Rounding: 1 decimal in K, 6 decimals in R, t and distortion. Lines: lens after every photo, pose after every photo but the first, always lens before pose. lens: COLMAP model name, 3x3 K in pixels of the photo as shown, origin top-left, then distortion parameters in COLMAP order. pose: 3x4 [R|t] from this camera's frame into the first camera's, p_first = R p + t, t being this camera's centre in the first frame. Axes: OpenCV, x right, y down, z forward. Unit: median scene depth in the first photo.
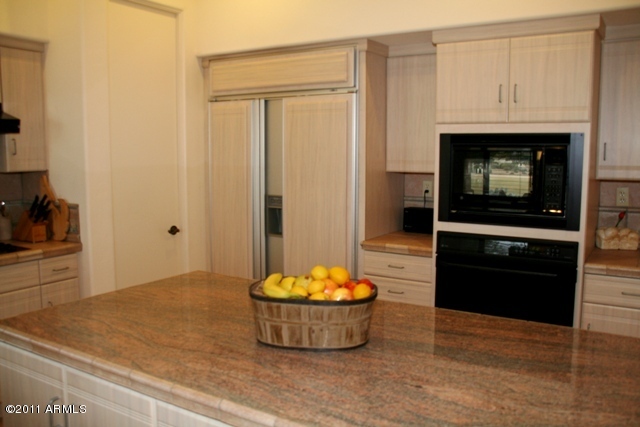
lens RADIAL K [[547.4, 0, 320.0], [0, 547.4, 213.5], [0, 0, 1]] dist [-0.139219, 0.134242]
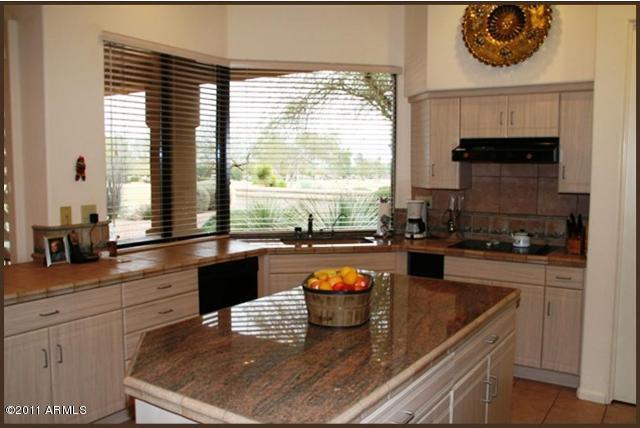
lens RADIAL K [[547.4, 0, 320.0], [0, 547.4, 214.0], [0, 0, 1]] dist [-0.139219, 0.134242]
pose [[-0.045117, 0.084483, -0.995403, 0.677088], [-0.120766, 0.988649, 0.089384, -0.072554], [0.991655, 0.124243, -0.034402, 0.492407]]
